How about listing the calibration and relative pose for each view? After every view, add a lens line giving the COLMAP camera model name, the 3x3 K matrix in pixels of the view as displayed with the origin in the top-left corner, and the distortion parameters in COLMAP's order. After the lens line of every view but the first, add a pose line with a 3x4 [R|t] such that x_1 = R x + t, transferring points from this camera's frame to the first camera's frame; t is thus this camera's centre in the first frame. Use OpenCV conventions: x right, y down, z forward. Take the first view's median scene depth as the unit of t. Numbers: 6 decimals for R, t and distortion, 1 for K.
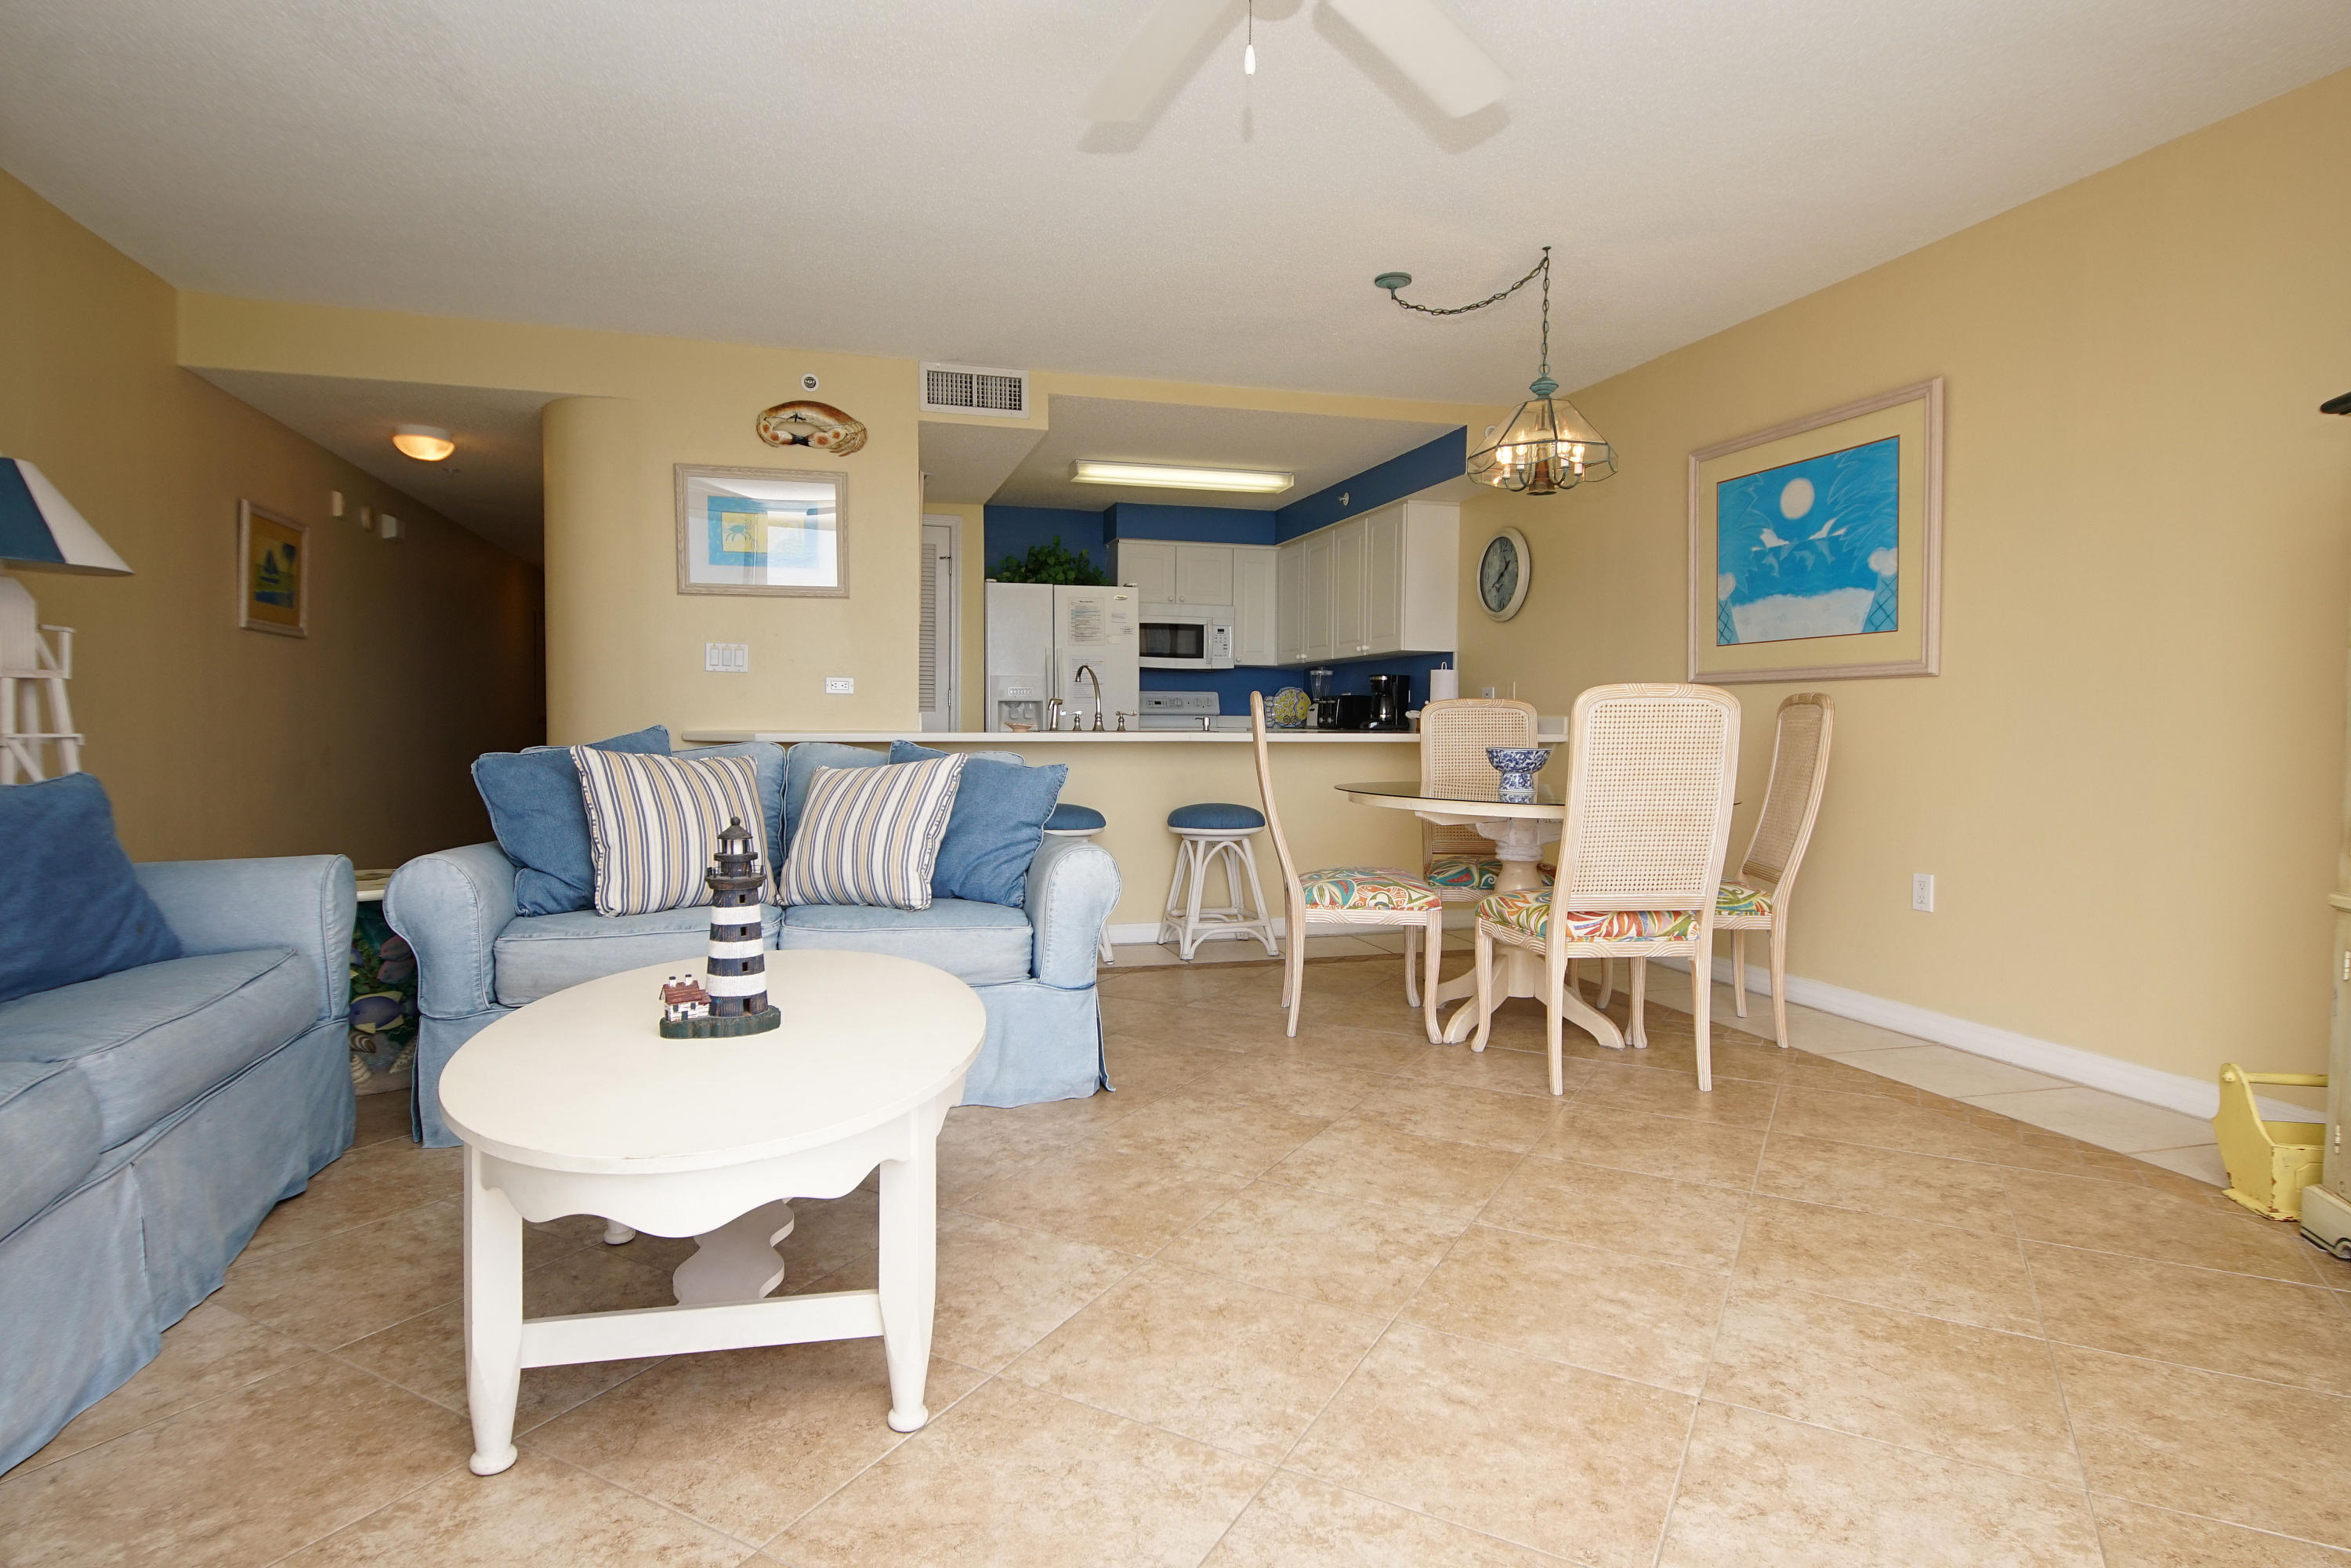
lens RADIAL K [[1268.4, 0, 1157.0], [0, 1268.4, 768.4], [0, 0, 1]] dist [0.042218, -0.043948]
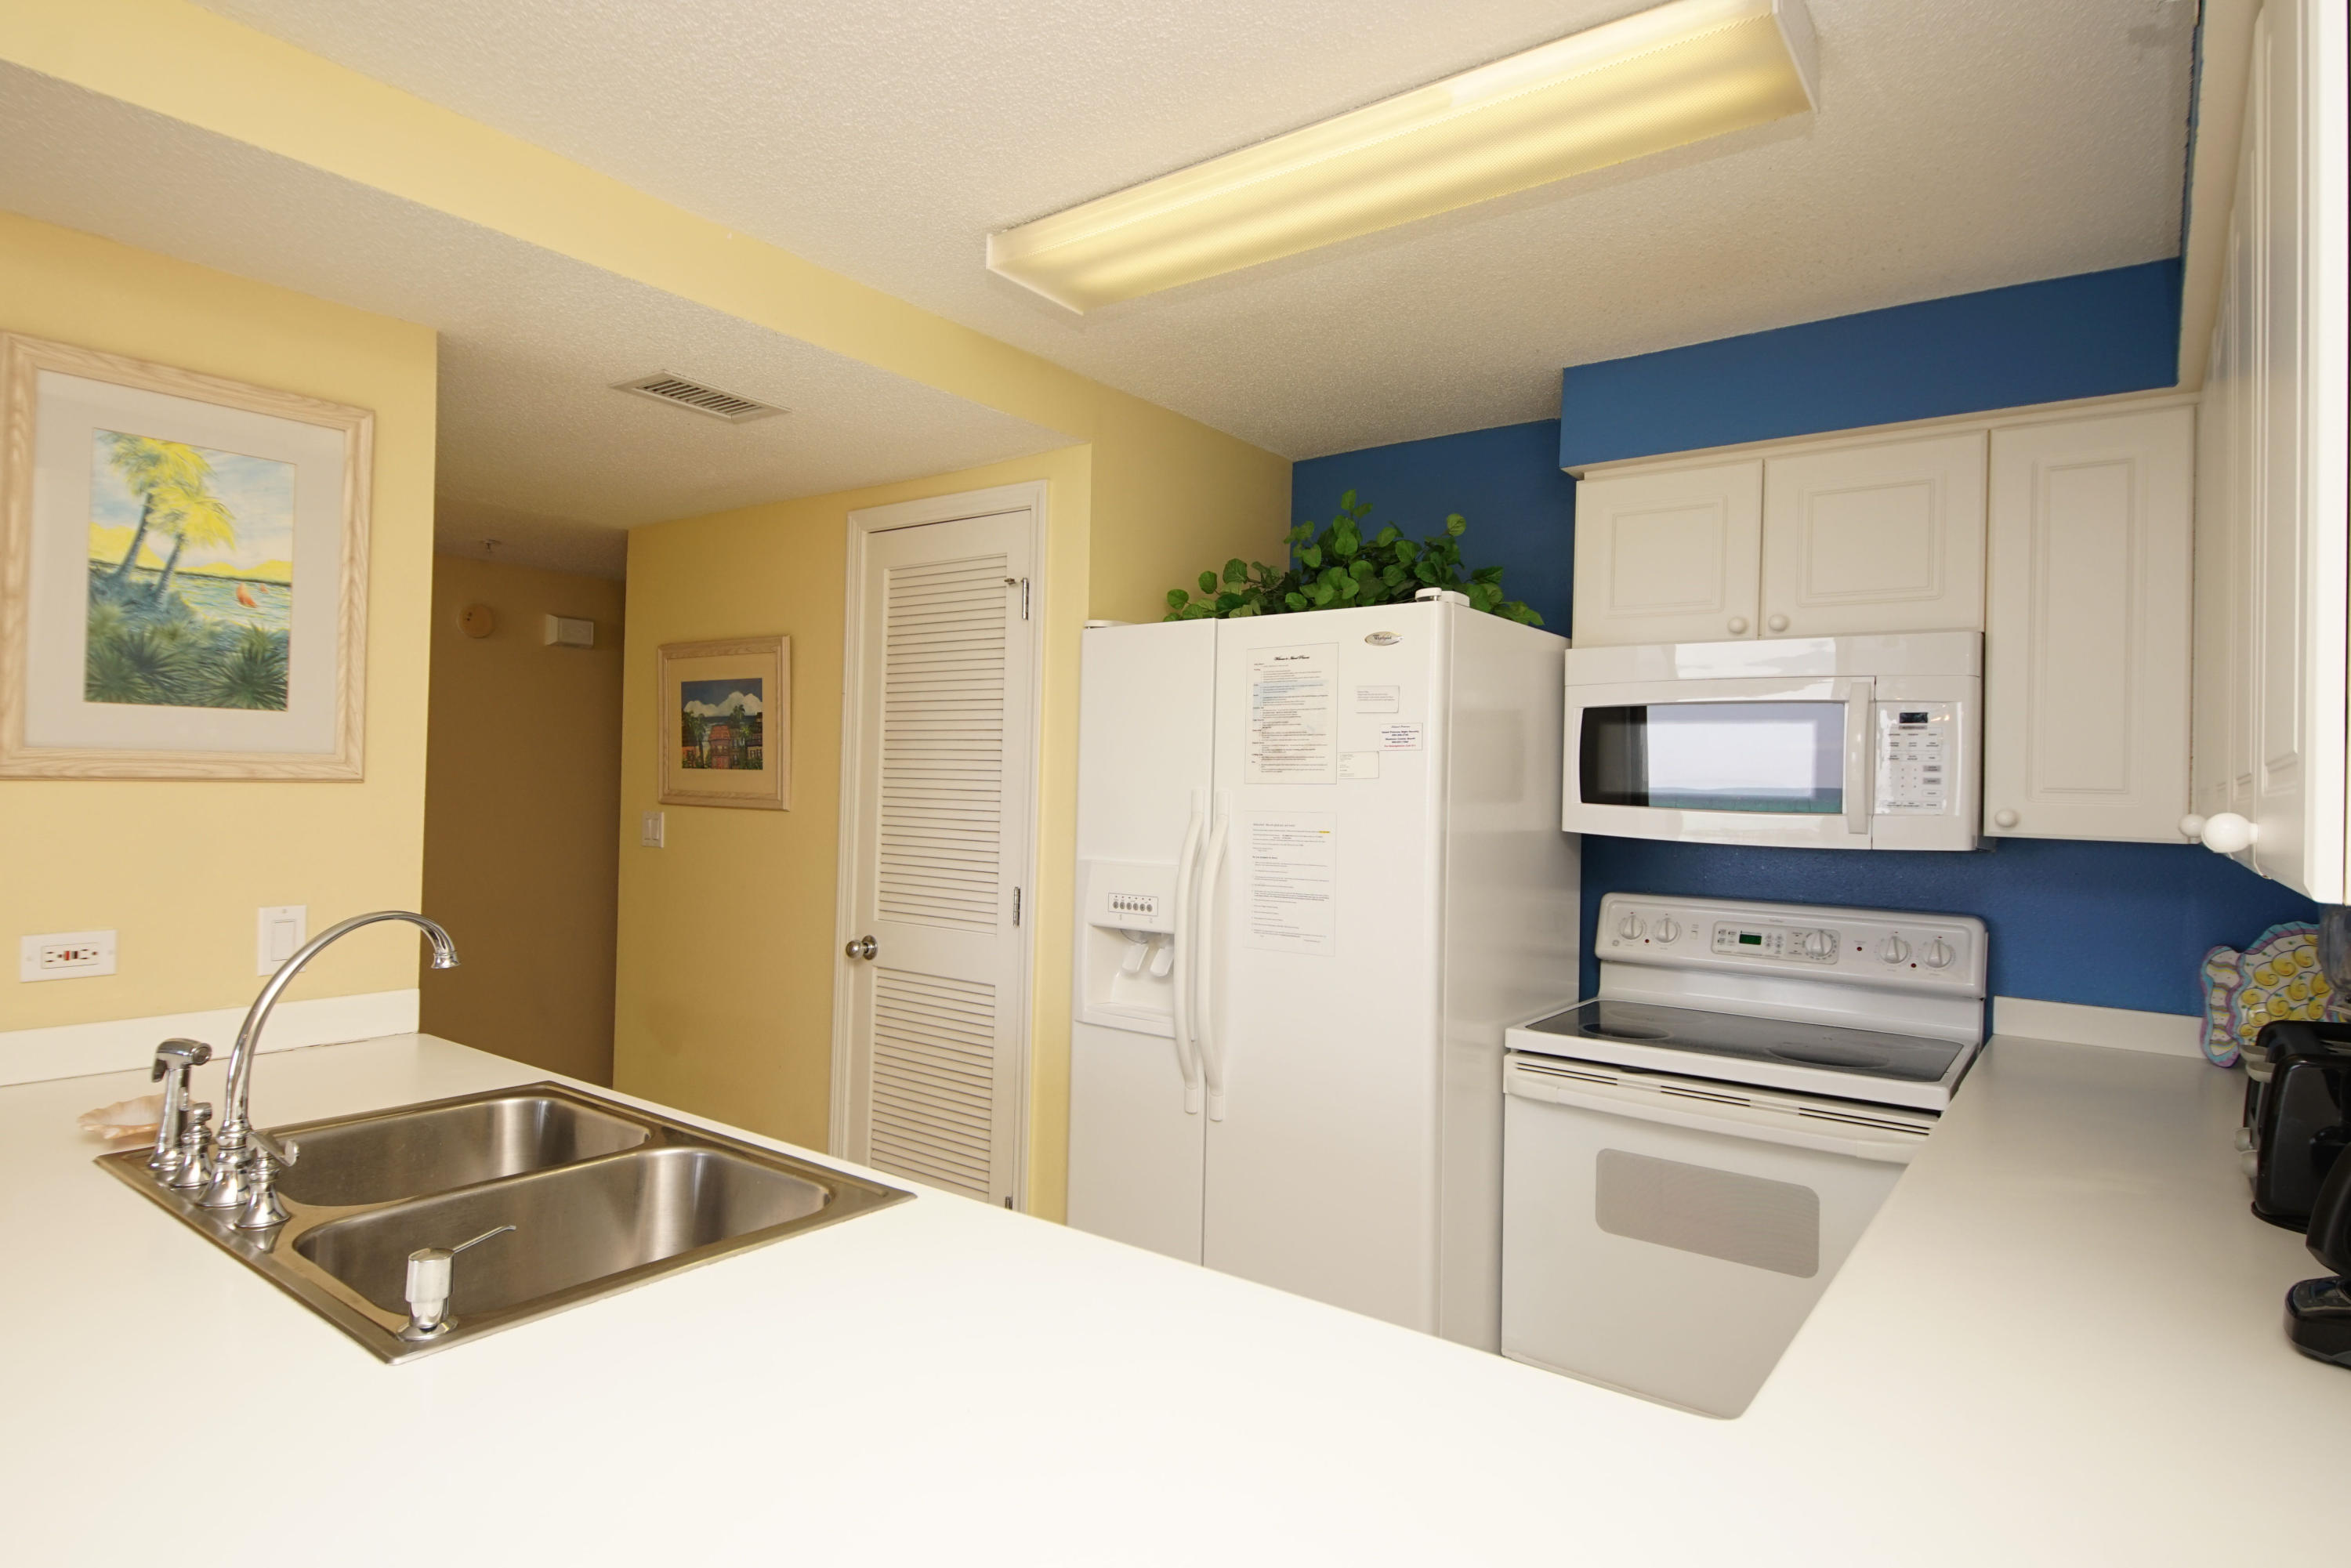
lens RADIAL K [[1268.4, 0, 1157.0], [0, 1268.4, 768.4], [0, 0, 1]] dist [0.042218, -0.043948]
pose [[0.601323, -0.000765, -0.799006, 0.421052], [-0.050029, 0.998001, -0.038607, -0.182721], [0.797438, 0.063189, 0.600083, 1.626461]]
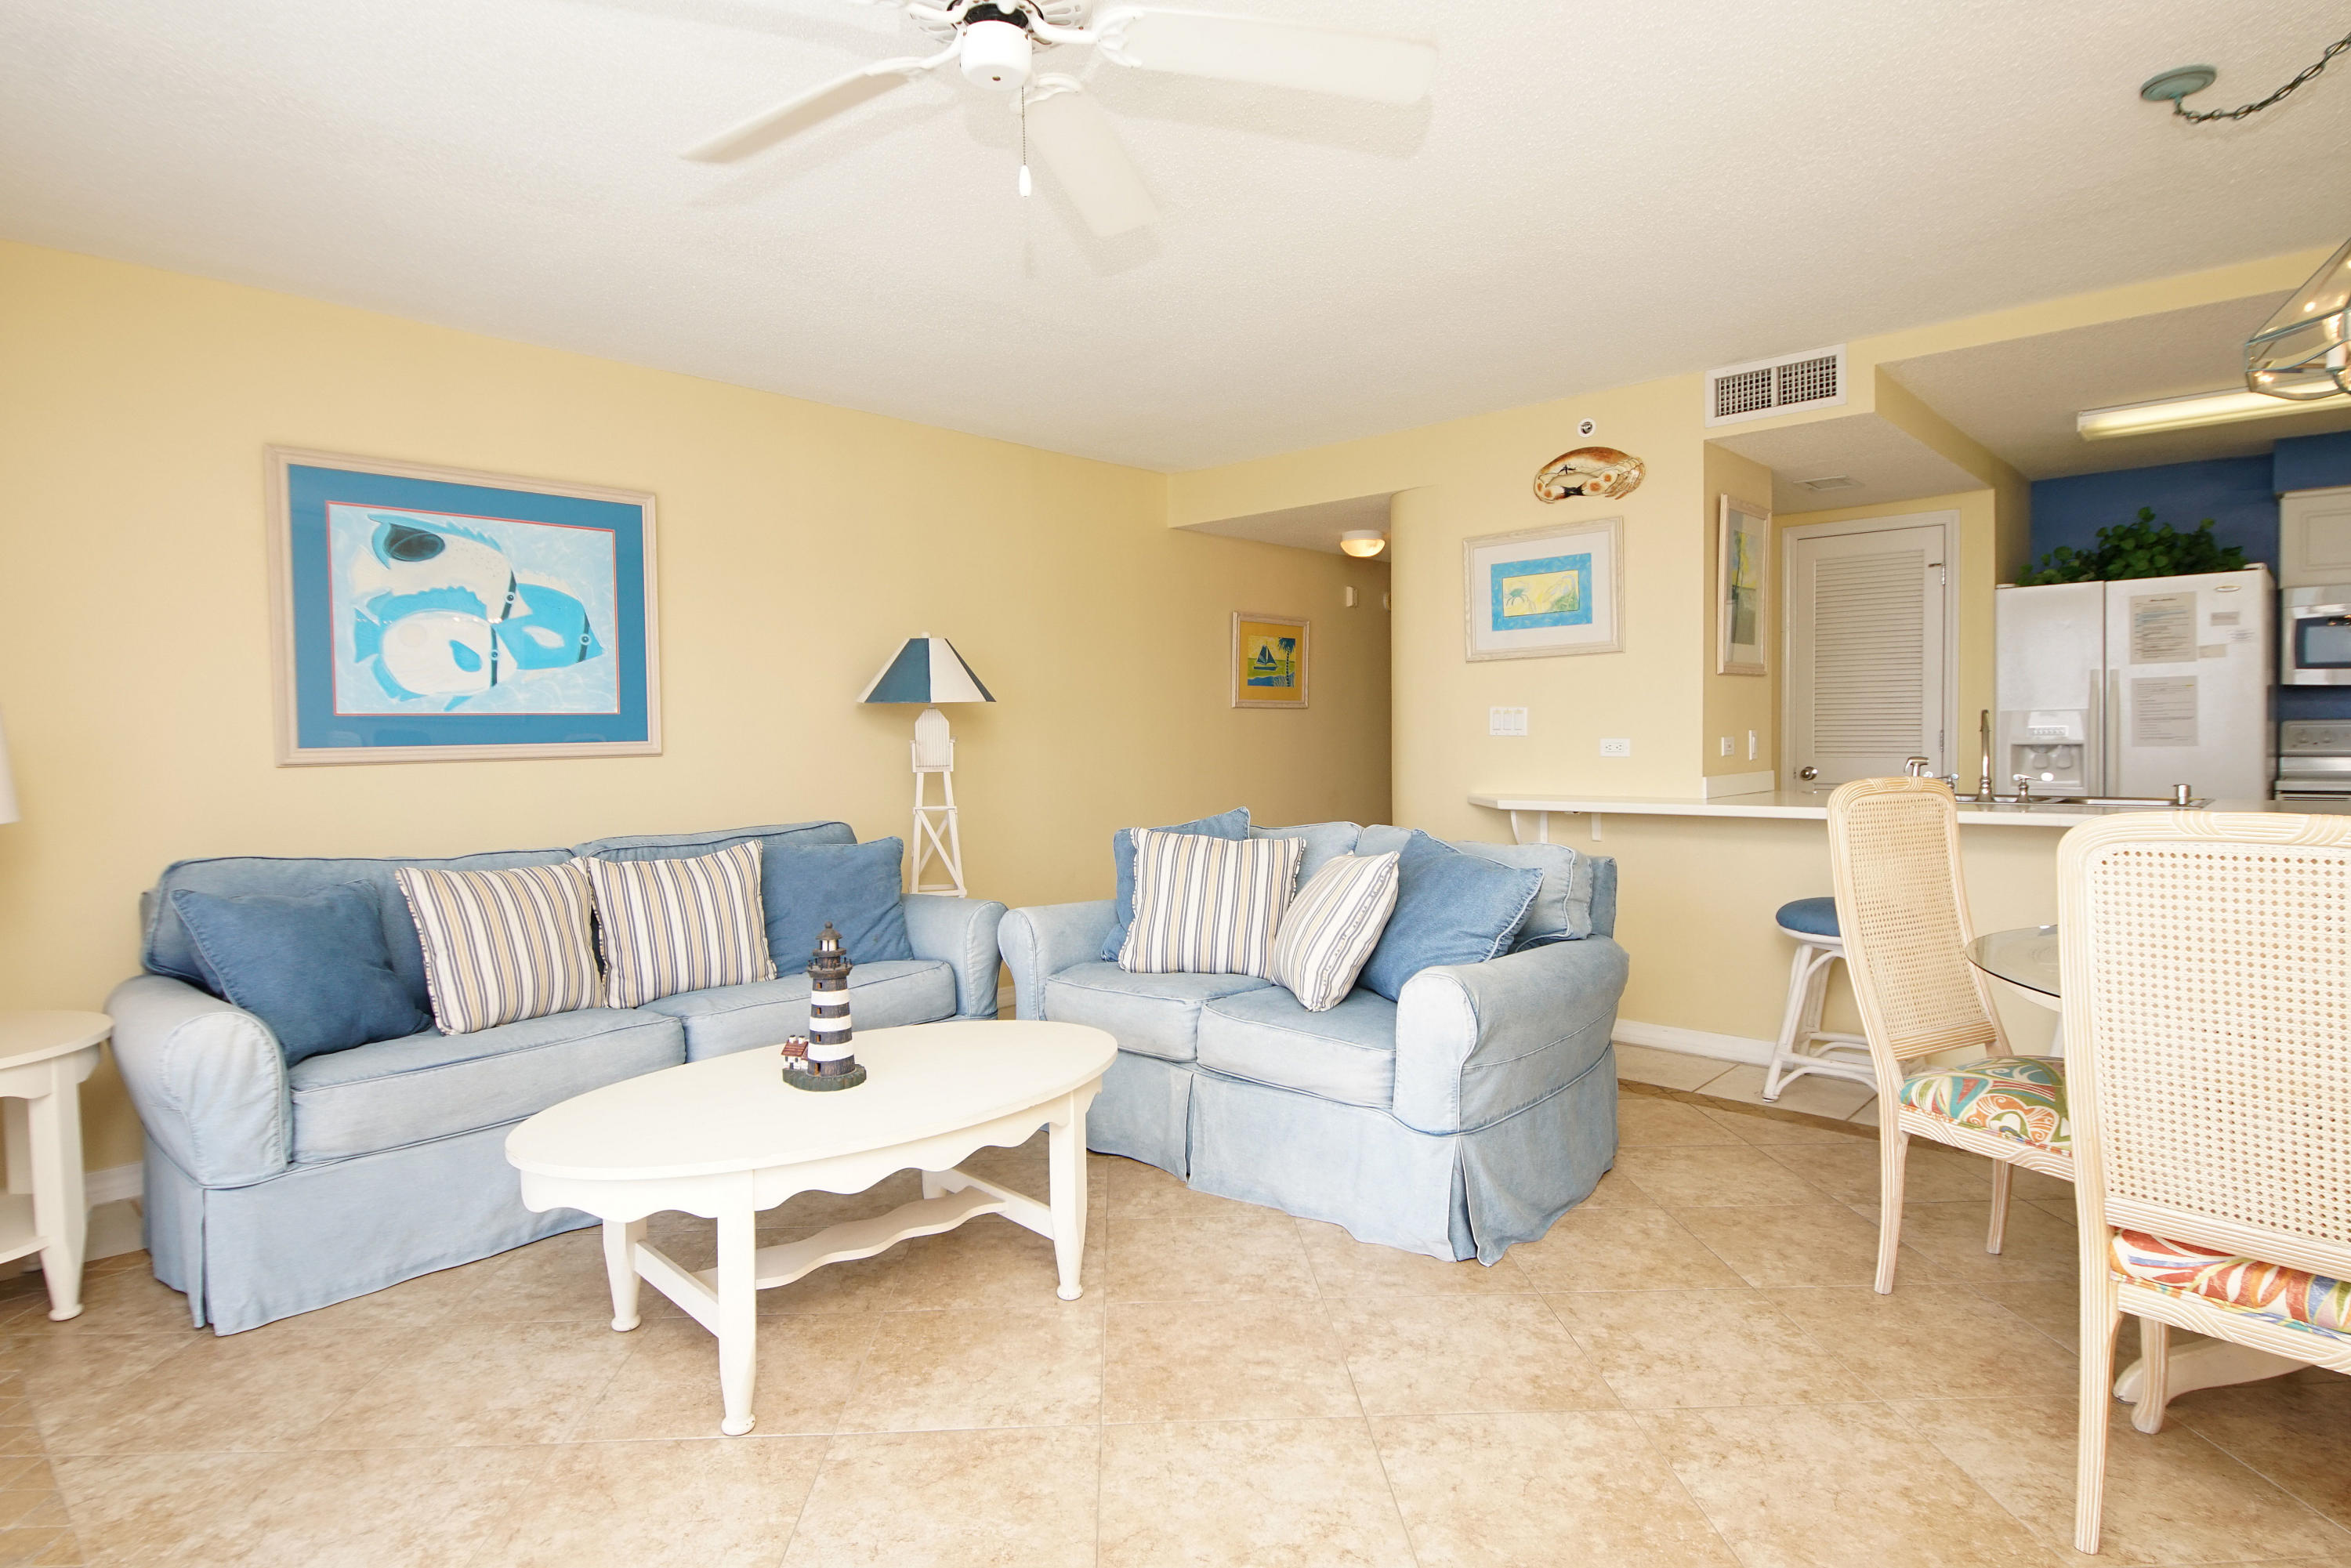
lens RADIAL K [[1268.4, 0, 1157.0], [0, 1268.4, 768.4], [0, 0, 1]] dist [0.042218, -0.043948]
pose [[0.513511, 0.011835, -0.858001, 0.557052], [-0.013563, 0.999892, 0.005675, -0.075879], [0.857976, 0.008723, 0.513616, 0.360549]]
